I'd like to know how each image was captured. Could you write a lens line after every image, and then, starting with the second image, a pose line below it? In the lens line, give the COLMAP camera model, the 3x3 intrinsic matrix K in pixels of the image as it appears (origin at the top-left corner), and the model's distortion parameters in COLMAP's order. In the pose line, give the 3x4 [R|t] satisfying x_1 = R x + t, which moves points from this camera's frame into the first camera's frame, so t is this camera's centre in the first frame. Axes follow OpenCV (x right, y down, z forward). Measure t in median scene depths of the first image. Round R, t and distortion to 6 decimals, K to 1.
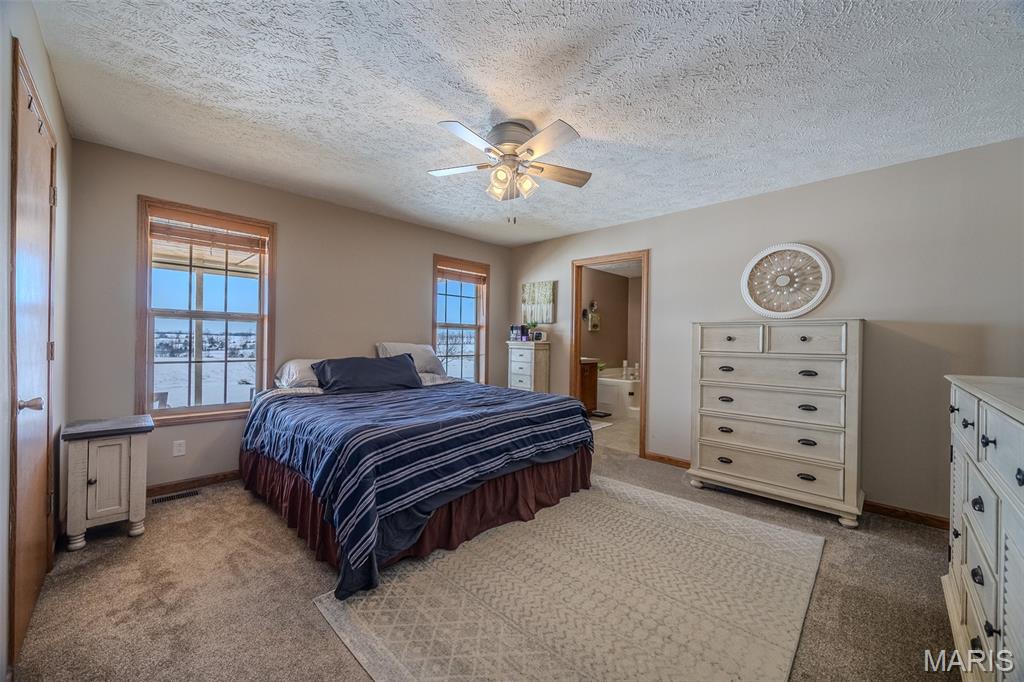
lens RADIAL K [[389.2, 0, 511.1], [0, 389.2, 340.6], [0, 0, 1]] dist [-0.004015, -0.000338]
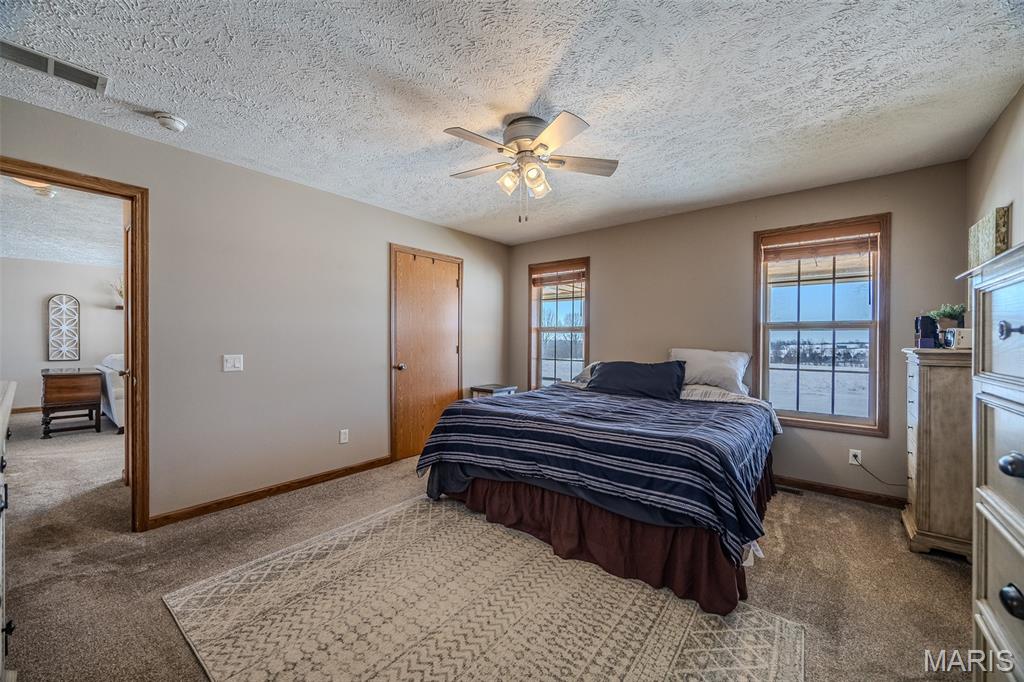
lens RADIAL K [[389.2, 0, 515.8], [0, 389.2, 344.4], [0, 0, 1]] dist [-0.004015, -0.000338]
pose [[0.102044, -0.008583, -0.994743, 0.702537], [-0.010851, 0.999894, -0.009741, 0.009213], [0.994721, 0.011787, 0.101940, 0.650670]]
